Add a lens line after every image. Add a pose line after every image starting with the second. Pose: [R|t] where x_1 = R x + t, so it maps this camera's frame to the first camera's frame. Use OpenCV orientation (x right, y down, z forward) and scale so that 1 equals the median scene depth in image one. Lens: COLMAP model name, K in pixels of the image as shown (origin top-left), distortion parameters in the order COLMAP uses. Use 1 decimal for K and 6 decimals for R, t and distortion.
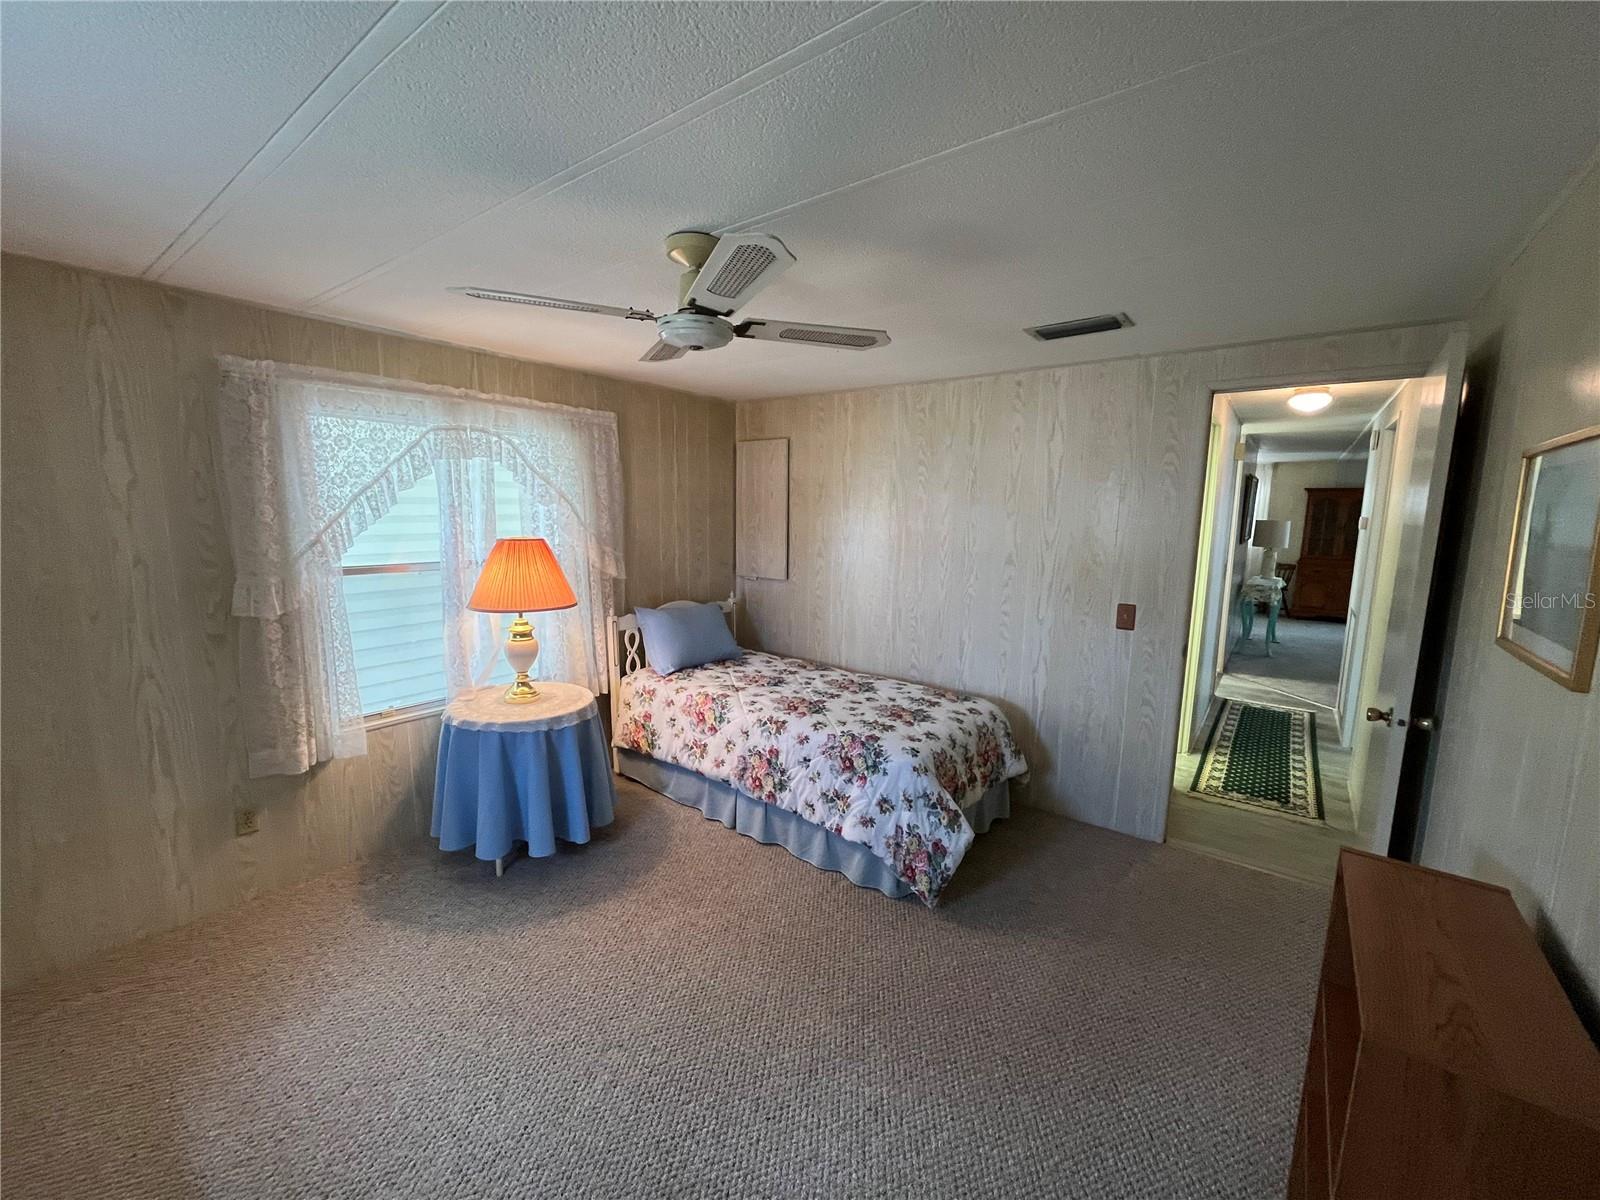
lens RADIAL K [[645.5, 0, 798.4], [0, 645.5, 599.9], [0, 0, 1]] dist [-0.002056, -0.000087]
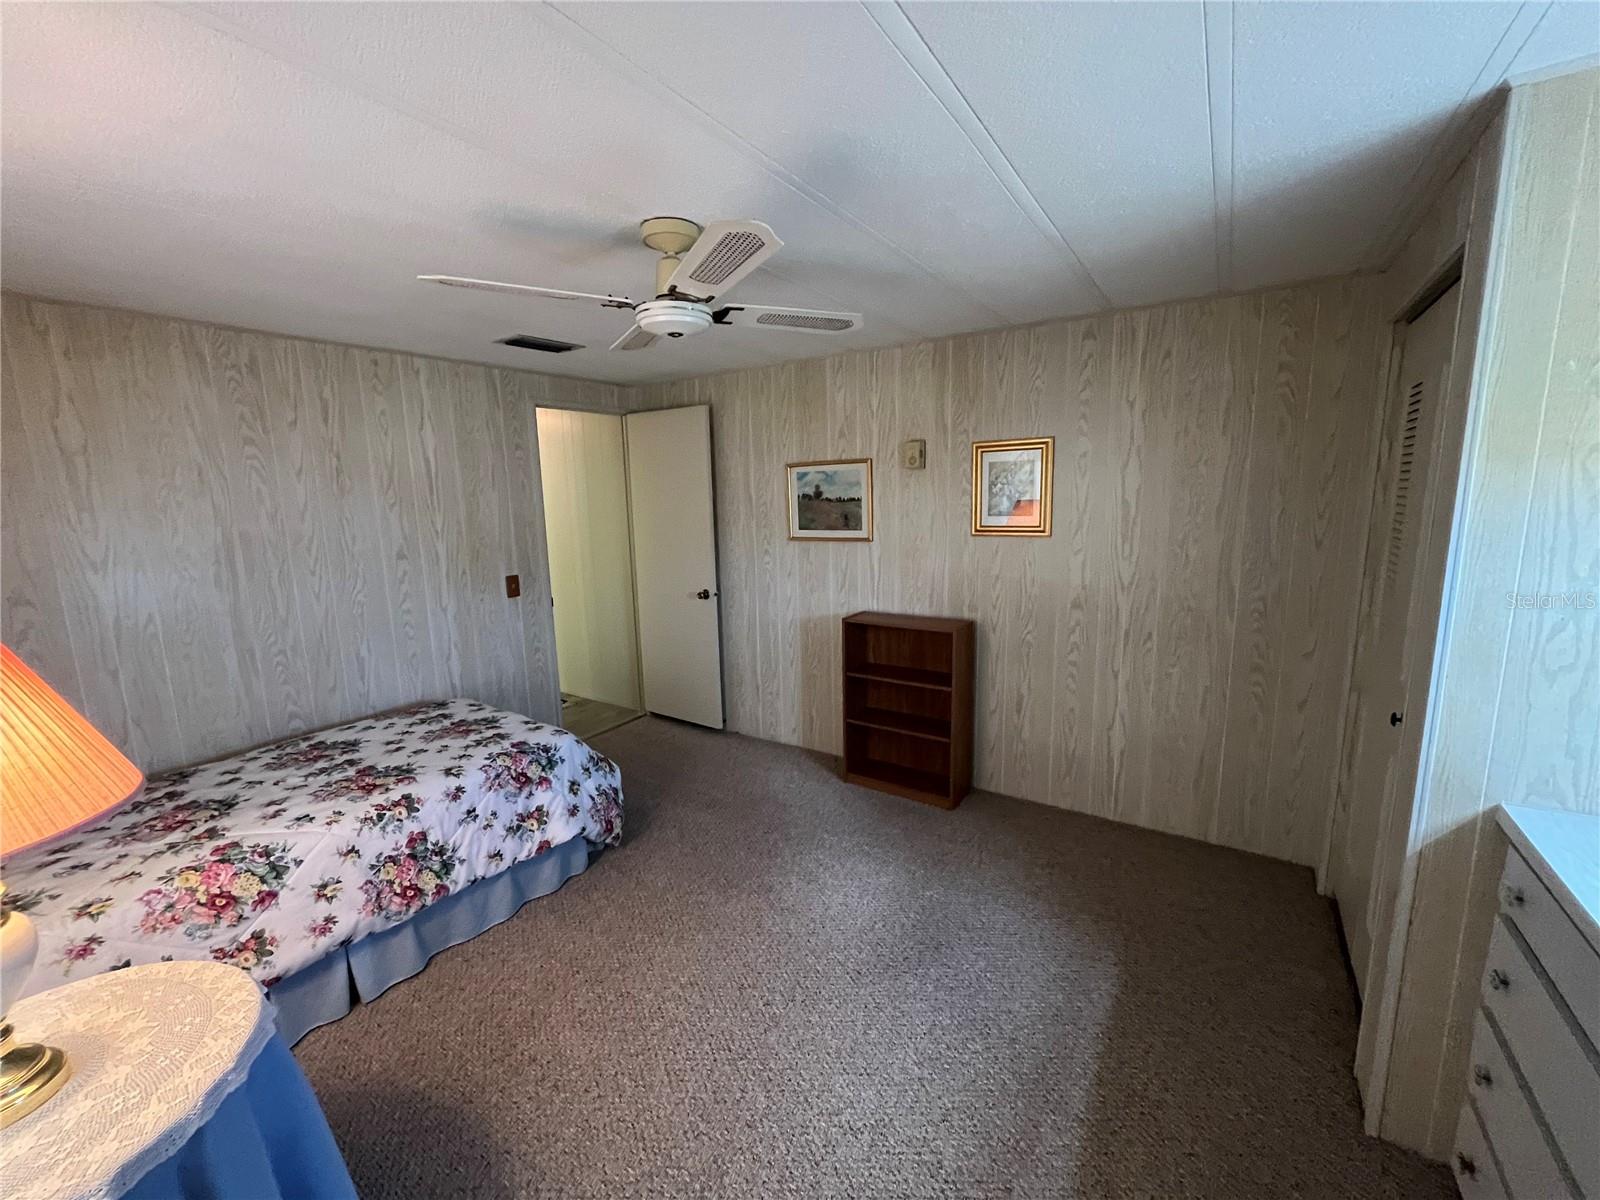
lens RADIAL K [[645.5, 0, 798.4], [0, 645.5, 599.9], [0, 0, 1]] dist [-0.002056, -0.000087]
pose [[-0.070022, -0.180855, 0.981014, -0.699327], [0.165785, 0.967642, 0.190223, -0.088158], [-0.983673, 0.175957, -0.037773, 0.528162]]
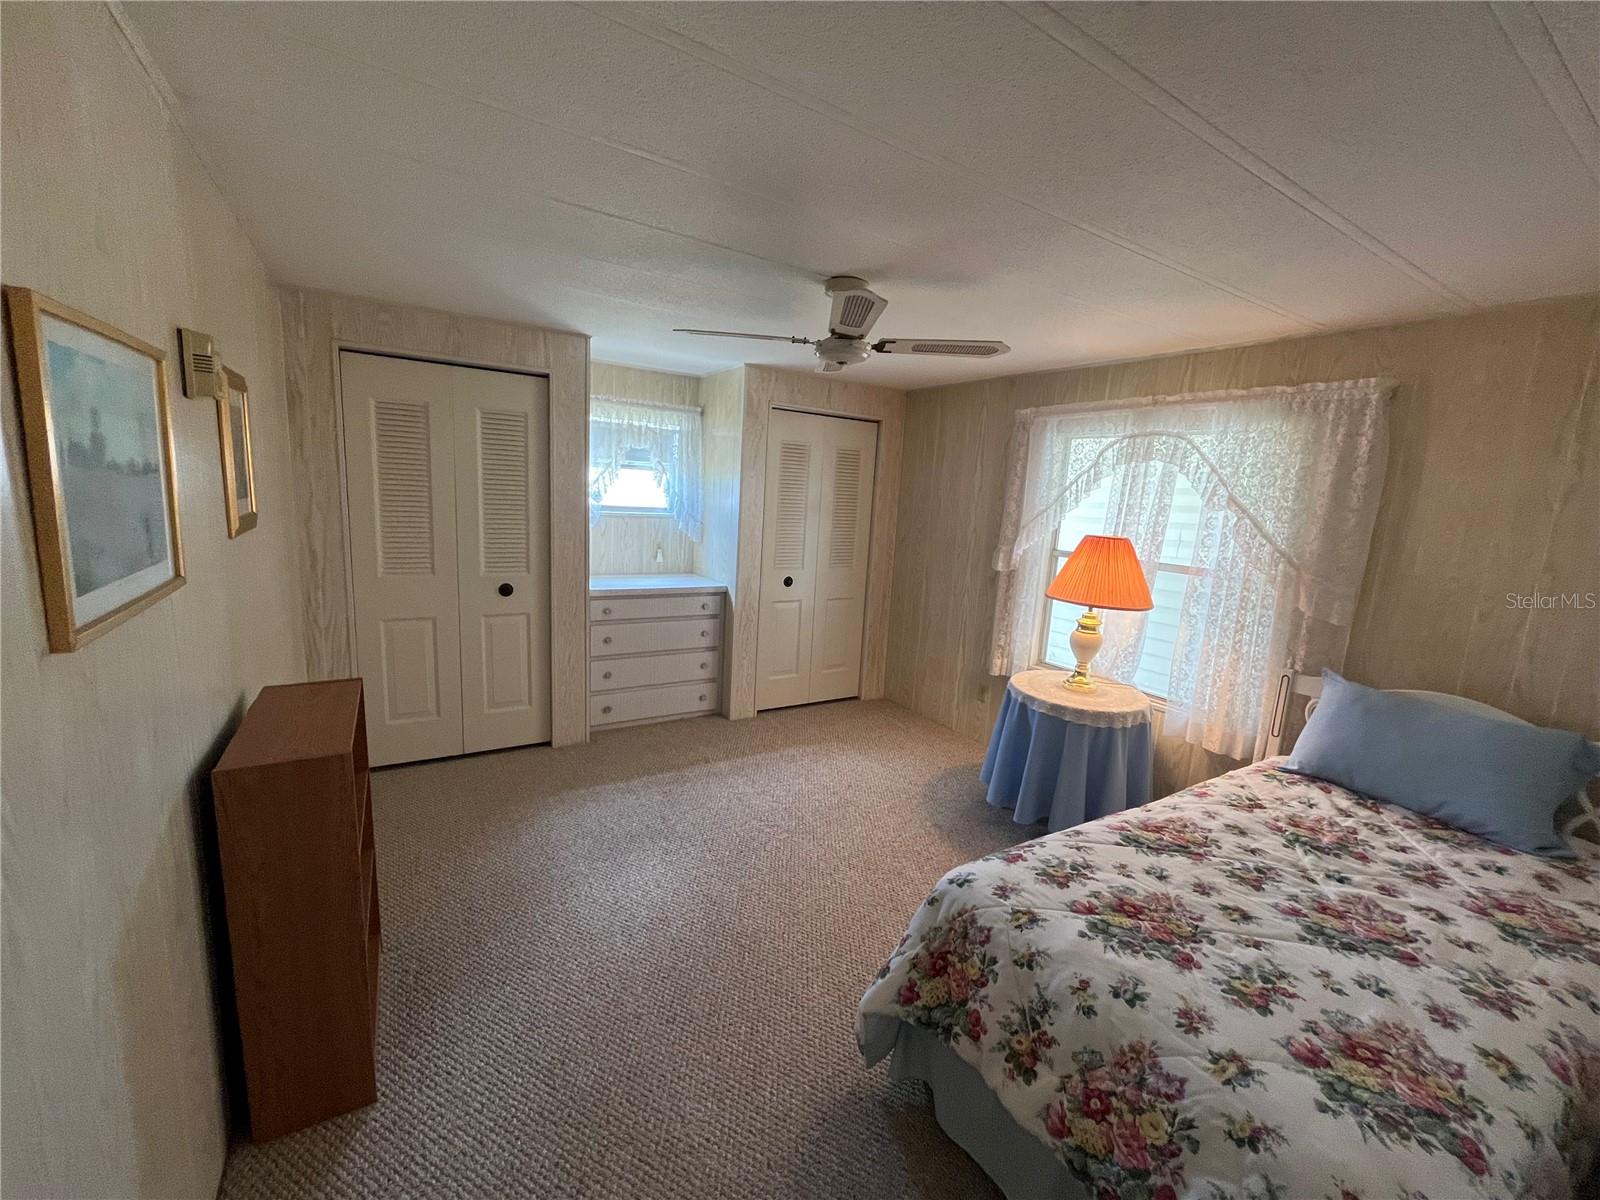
lens RADIAL K [[649.4, 0, 795.9], [0, 649.4, 600.5], [0, 0, 1]] dist [0.000228, -0.000043]
pose [[-0.353270, 0.122992, -0.927401, 0.661554], [-0.193994, 0.960142, 0.201231, -0.101220], [0.915187, 0.250999, -0.315330, 0.830248]]
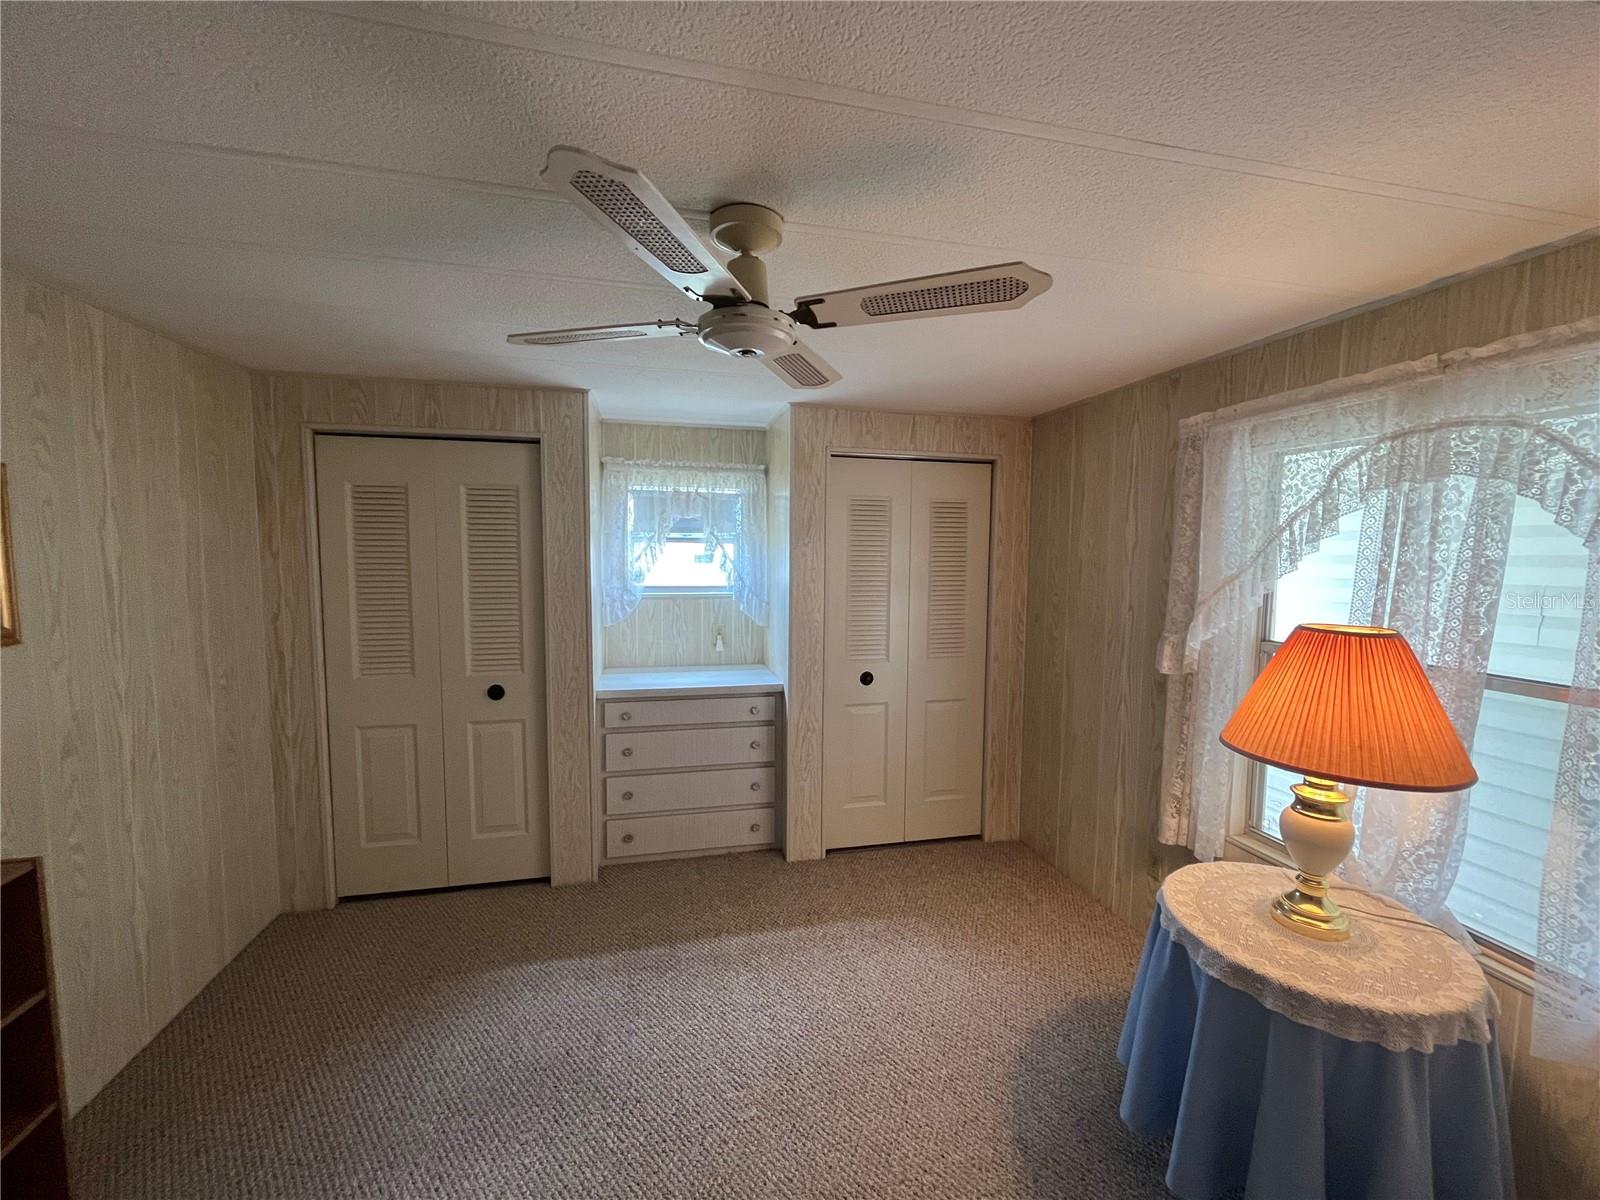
lens RADIAL K [[645.5, 0, 798.4], [0, 645.5, 599.9], [0, 0, 1]] dist [-0.002056, -0.000087]
pose [[-0.636965, 0.040597, -0.769823, 0.233950], [-0.127259, 0.979374, 0.156944, -0.132580], [0.760316, 0.197935, -0.618661, 0.906268]]
